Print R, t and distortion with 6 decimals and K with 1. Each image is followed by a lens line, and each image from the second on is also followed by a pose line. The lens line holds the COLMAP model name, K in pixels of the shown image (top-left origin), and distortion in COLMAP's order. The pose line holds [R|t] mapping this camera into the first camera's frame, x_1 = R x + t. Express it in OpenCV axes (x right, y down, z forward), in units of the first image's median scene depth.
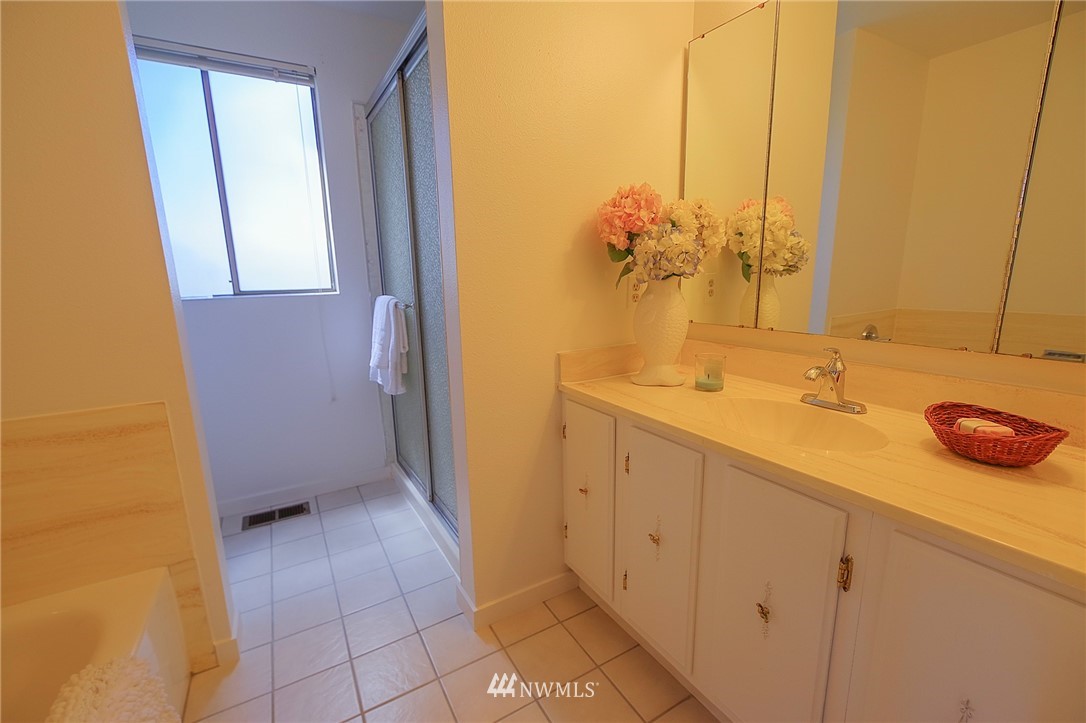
lens RADIAL K [[470.9, 0, 543.5], [0, 470.9, 365.9], [0, 0, 1]] dist [0.001550, 0.000414]
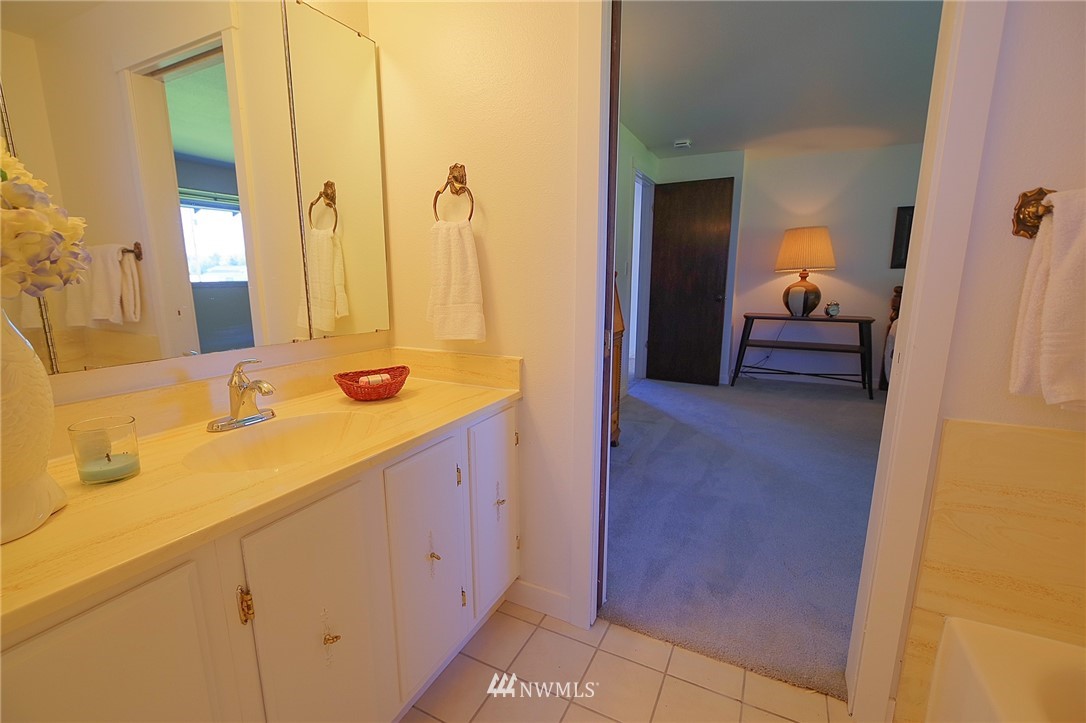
lens RADIAL K [[470.9, 0, 538.6], [0, 470.9, 363.7], [0, 0, 1]] dist [0.001550, 0.000414]
pose [[-0.537230, -0.139559, 0.831810, -0.590665], [0.174206, 0.946590, 0.271329, -0.218152], [-0.825249, 0.290672, -0.484225, 1.064739]]
